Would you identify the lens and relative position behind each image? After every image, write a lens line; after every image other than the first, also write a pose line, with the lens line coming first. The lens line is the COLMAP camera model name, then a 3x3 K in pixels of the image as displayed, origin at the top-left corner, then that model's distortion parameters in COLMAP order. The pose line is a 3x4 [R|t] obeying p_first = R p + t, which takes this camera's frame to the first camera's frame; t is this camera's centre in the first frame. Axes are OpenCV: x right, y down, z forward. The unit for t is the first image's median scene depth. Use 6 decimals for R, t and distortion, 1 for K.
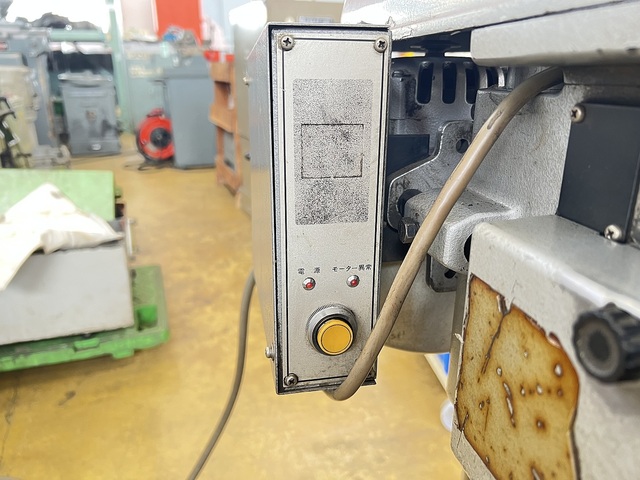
lens RADIAL K [[496.7, 0, 322.3], [0, 496.7, 238.1], [0, 0, 1]] dist [0.009592, -0.038610]
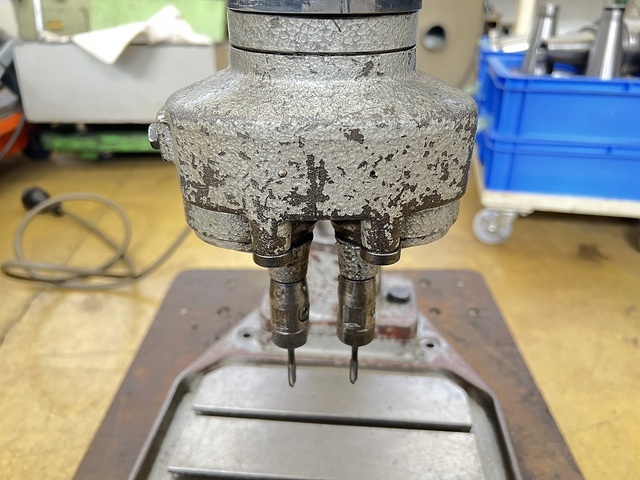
lens RADIAL K [[496.7, 0, 322.3], [0, 496.7, 238.1], [0, 0, 1]] dist [0.009592, -0.038610]
pose [[0.950024, 0.143381, -0.277303, 0.188888], [-0.095798, 0.979326, 0.178166, 0.188359], [0.297116, -0.142697, 0.944119, -0.057232]]
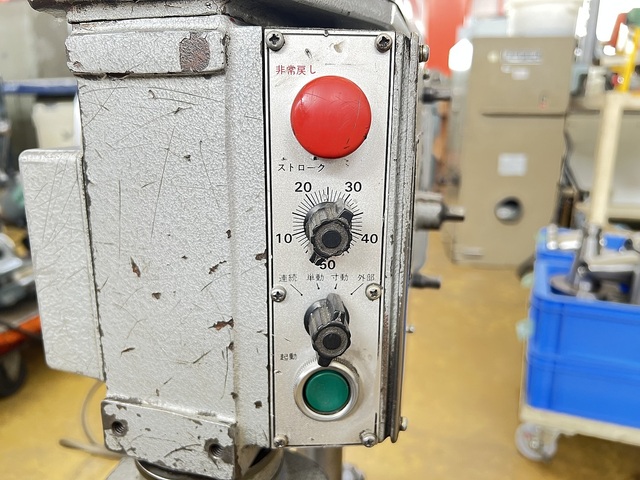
lens RADIAL K [[496.7, 0, 322.3], [0, 496.7, 238.1], [0, 0, 1]] dist [0.009592, -0.038610]
pose [[0.867798, 0.122029, -0.481701, 0.268989], [-0.160360, 0.986286, -0.039038, 0.057947], [0.470332, 0.111123, 0.875466, -0.071649]]
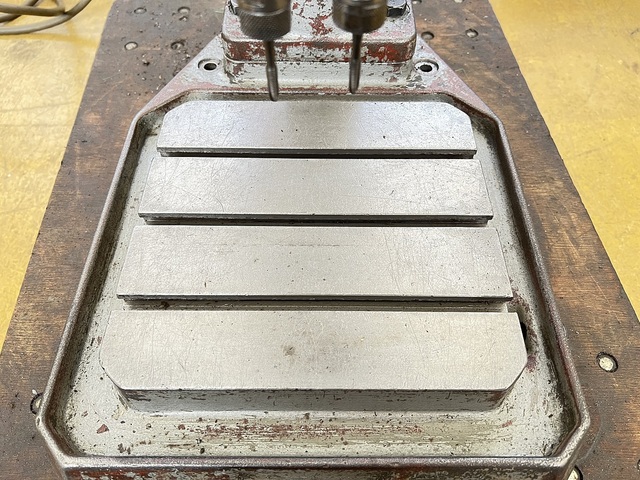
lens RADIAL K [[486.7, 0, 322.6], [0, 486.7, 240.8], [0, 0, 1]] dist [0.009809, -0.009004]
pose [[0.971164, 0.197315, -0.133819, 0.171311], [-0.075981, 0.788176, 0.610742, 0.229799], [0.225982, -0.582962, 0.780440, -0.013614]]
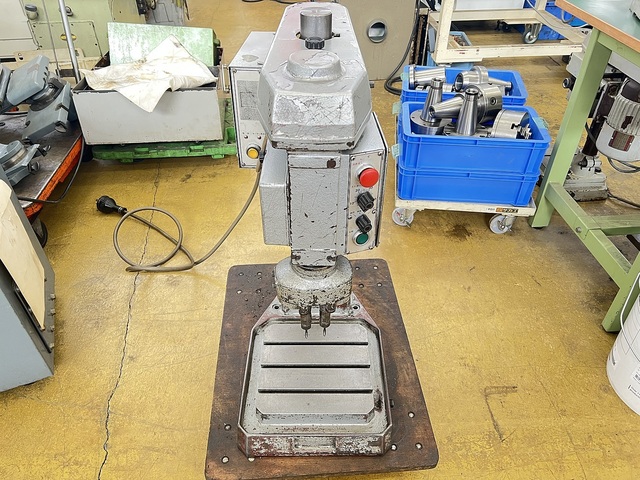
lens RADIAL K [[479.1, 0, 320.0], [0, 479.1, 240.0], [0, 0, 1]] dist [0.061064, -0.074560]
pose [[0.971957, 0.147410, -0.183218, 0.253784], [-0.073852, 0.931059, 0.357316, -0.101047], [0.223259, -0.333765, 0.915836, -0.465505]]
